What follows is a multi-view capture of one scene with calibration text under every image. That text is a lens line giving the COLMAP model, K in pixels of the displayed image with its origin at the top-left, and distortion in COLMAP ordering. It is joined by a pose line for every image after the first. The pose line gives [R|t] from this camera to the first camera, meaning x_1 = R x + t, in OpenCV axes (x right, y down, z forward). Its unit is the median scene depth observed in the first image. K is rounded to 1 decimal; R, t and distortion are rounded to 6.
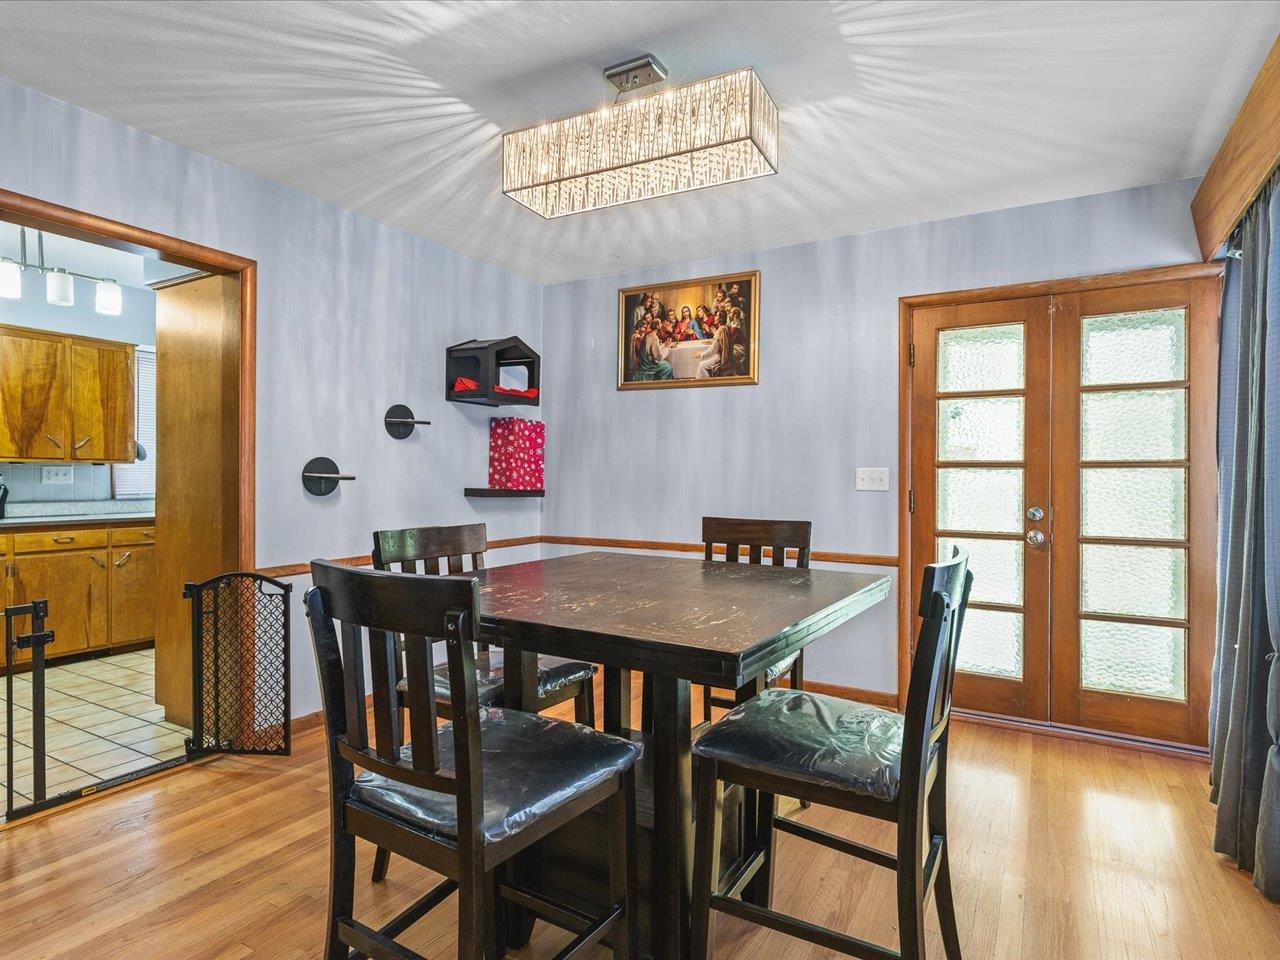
lens RADIAL K [[652.3, 0, 632.9], [0, 652.3, 480.2], [0, 0, 1]] dist [0.006353, -0.000792]
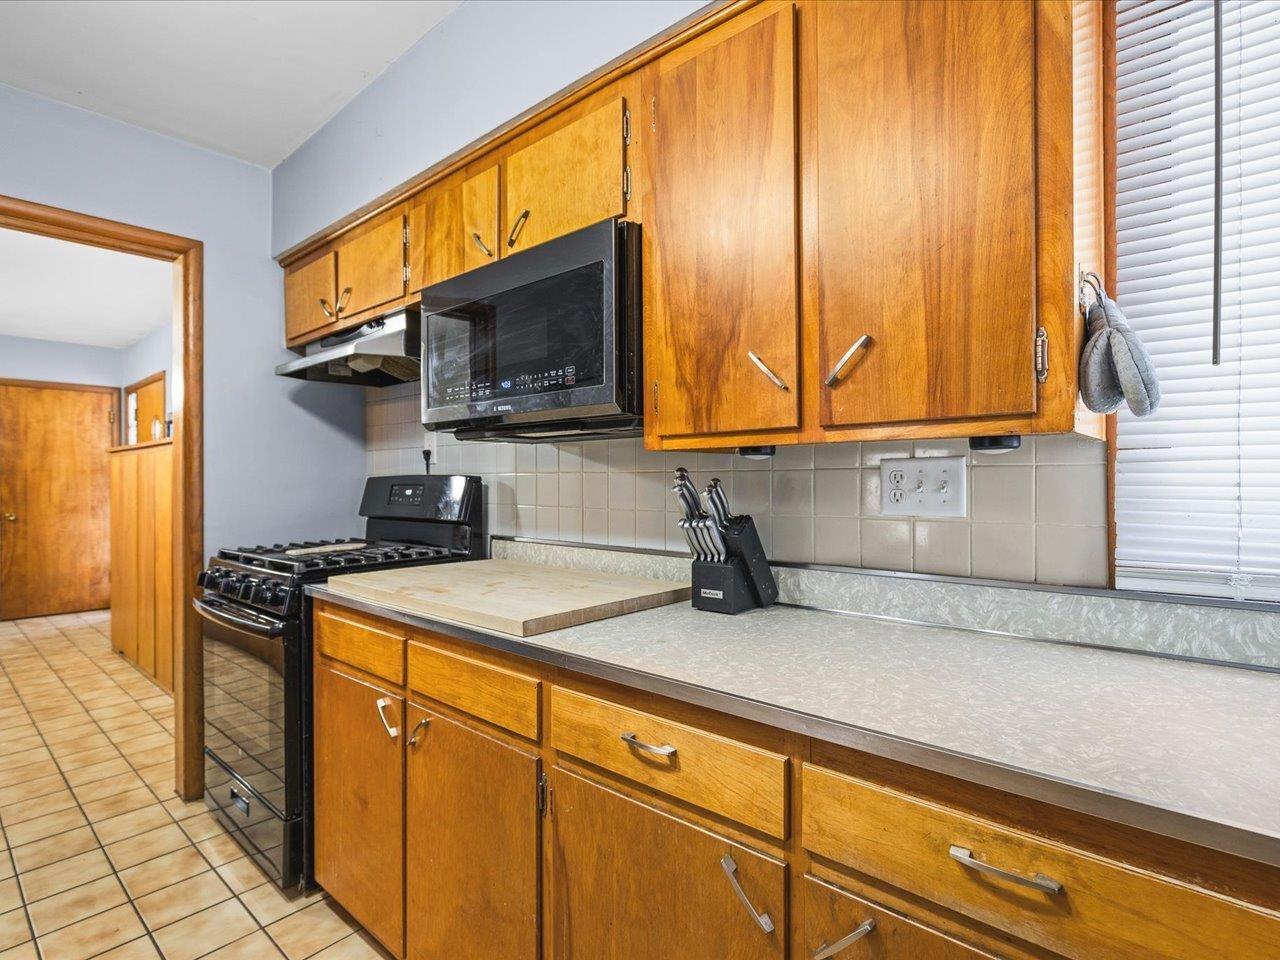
lens RADIAL K [[652.3, 0, 632.9], [0, 652.3, 480.2], [0, 0, 1]] dist [0.006353, -0.000792]
pose [[-0.176046, -0.005388, -0.984367, -0.649765], [-0.010090, 0.999942, -0.003669, -0.011259], [0.984330, 0.009286, -0.176090, 1.082435]]
